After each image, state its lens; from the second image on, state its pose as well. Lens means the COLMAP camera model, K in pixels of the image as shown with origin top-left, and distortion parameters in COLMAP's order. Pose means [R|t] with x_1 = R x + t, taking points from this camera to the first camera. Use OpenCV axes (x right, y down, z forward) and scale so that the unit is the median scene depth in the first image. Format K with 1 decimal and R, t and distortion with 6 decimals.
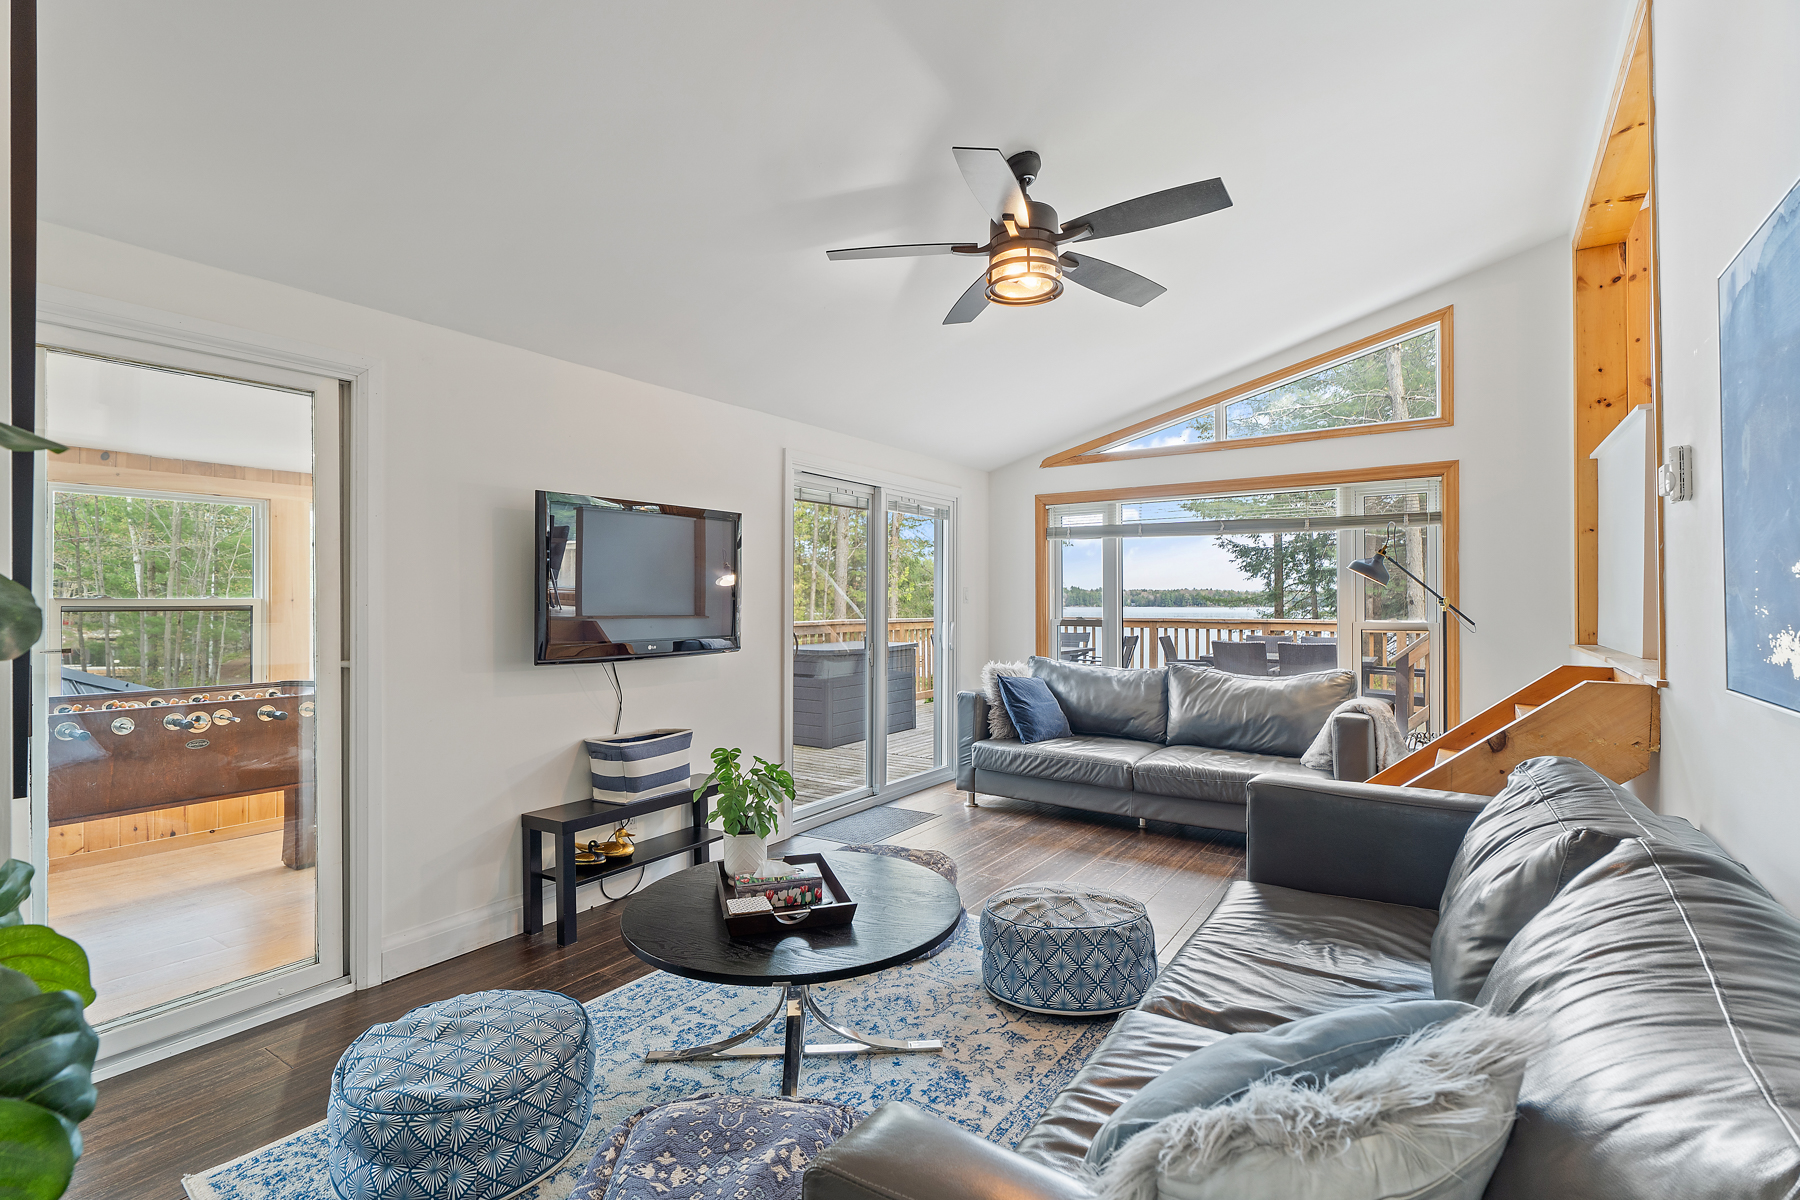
lens RADIAL K [[829.8, 0, 898.3], [0, 829.8, 602.9], [0, 0, 1]] dist [0.002073, -0.002046]
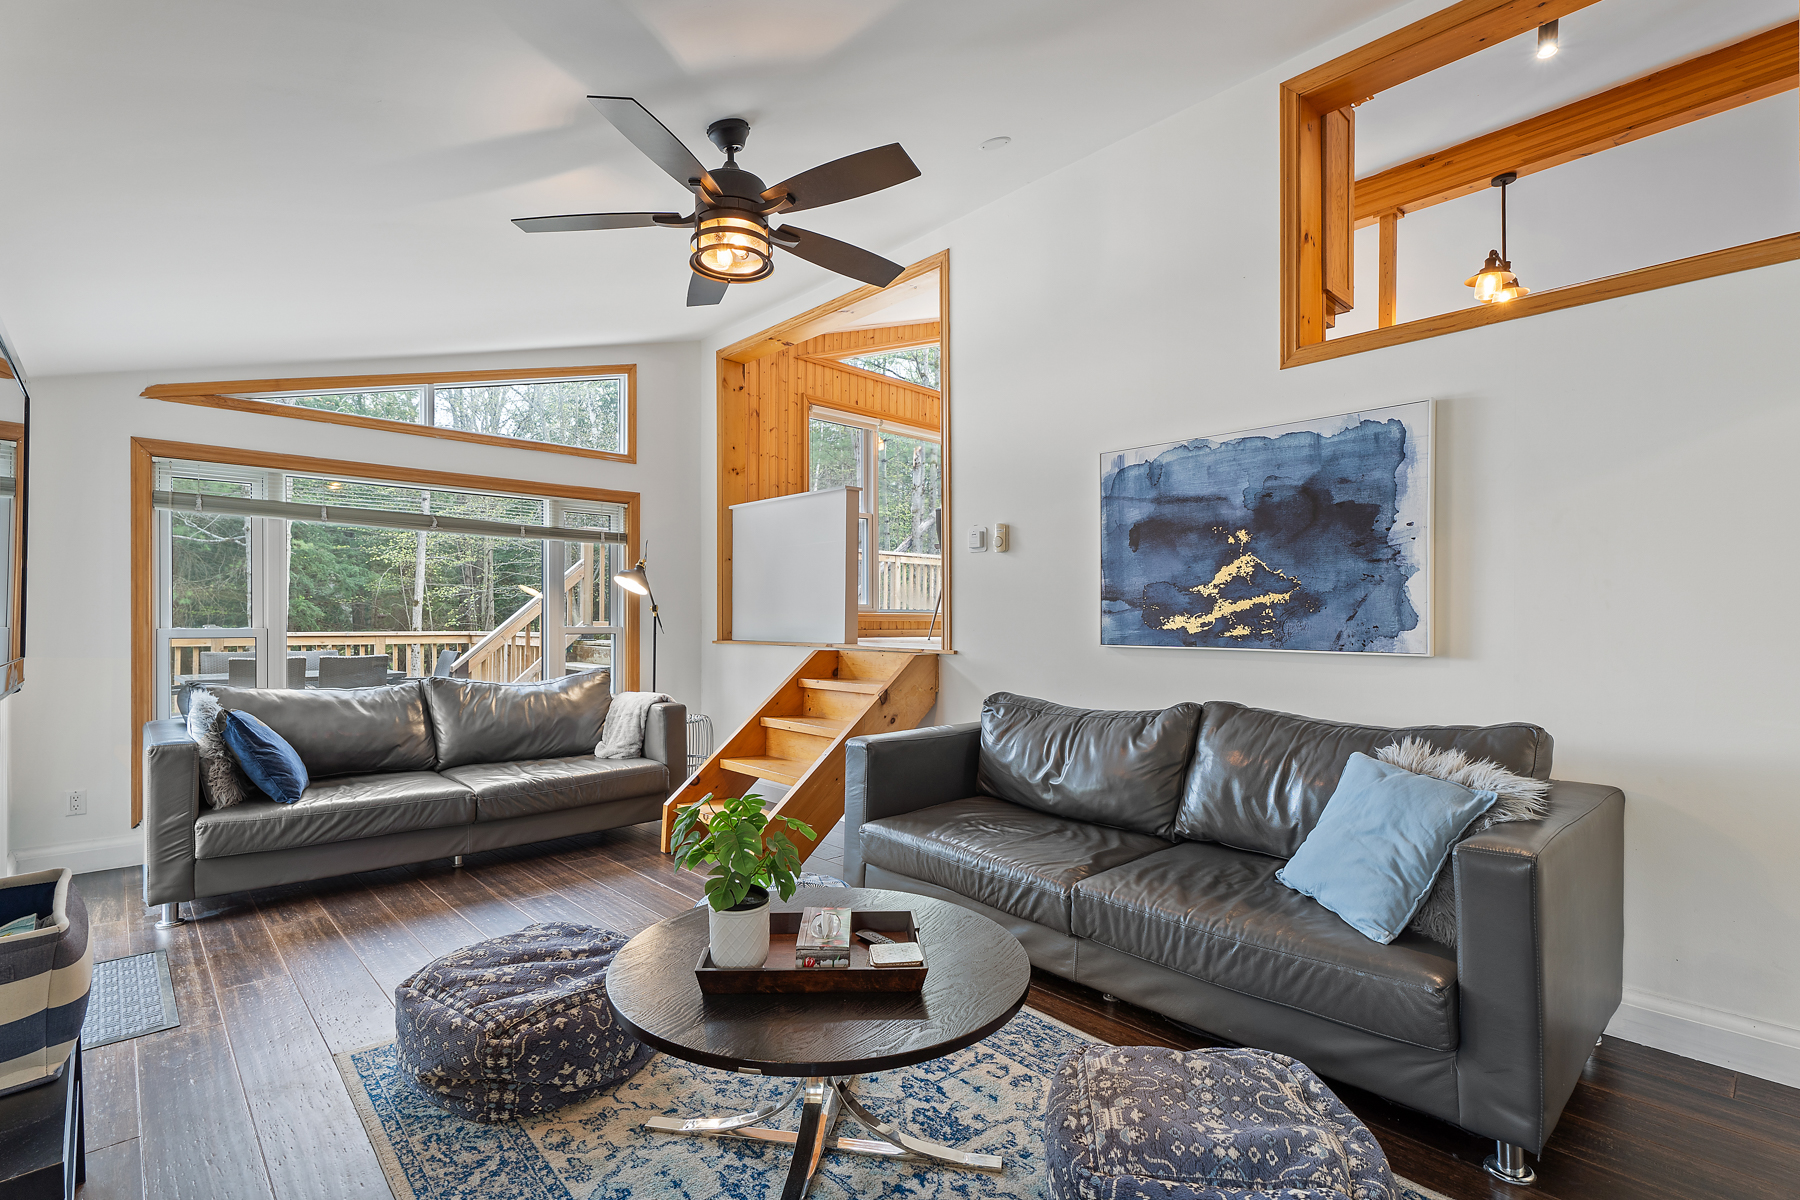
lens RADIAL K [[829.8, 0, 903.8], [0, 829.8, 618.0], [0, 0, 1]] dist [0.002073, -0.002046]
pose [[0.226527, 0.006033, 0.973986, -0.408274], [-0.004200, 0.999978, -0.005218, 0.015507], [-0.973996, -0.002909, 0.226547, 0.334075]]
